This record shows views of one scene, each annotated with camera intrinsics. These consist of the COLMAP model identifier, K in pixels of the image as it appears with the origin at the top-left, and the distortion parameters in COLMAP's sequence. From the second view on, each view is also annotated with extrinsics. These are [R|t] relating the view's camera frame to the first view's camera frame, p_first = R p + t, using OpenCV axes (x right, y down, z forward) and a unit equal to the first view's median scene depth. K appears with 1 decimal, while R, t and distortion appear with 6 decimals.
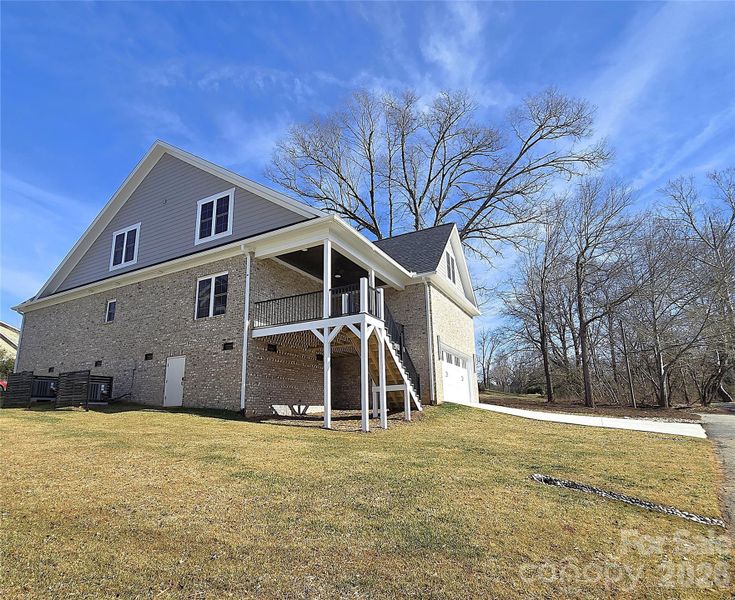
lens RADIAL K [[406.8, 0, 365.9], [0, 406.8, 323.5], [0, 0, 1]] dist [0.000928, 0.000373]
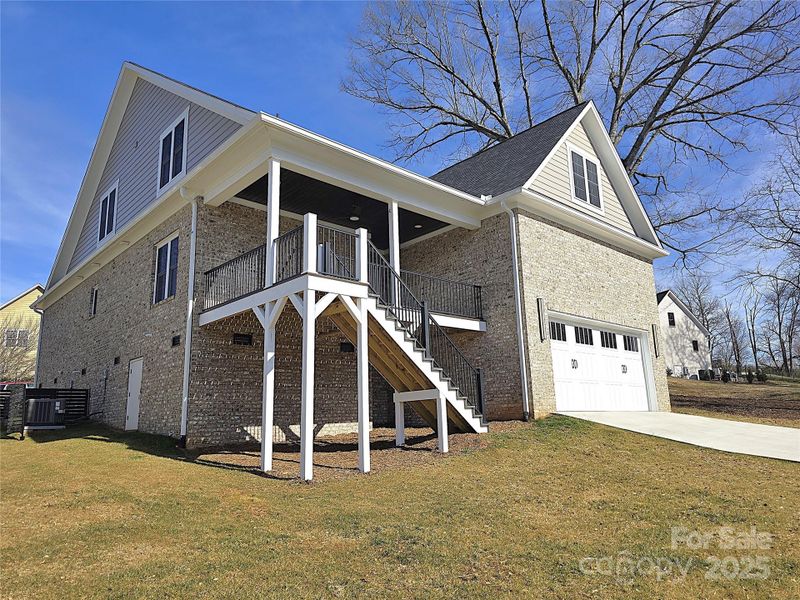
lens RADIAL K [[556.8, 0, 400.0], [0, 556.8, 300.0], [0, 0, 1]] dist [0.051227, -0.004607]
pose [[0.945813, -0.079784, -0.314757, 0.277509], [0.083842, 0.996479, -0.000648, 0.017762], [0.313700, -0.025777, 0.949172, 0.212007]]
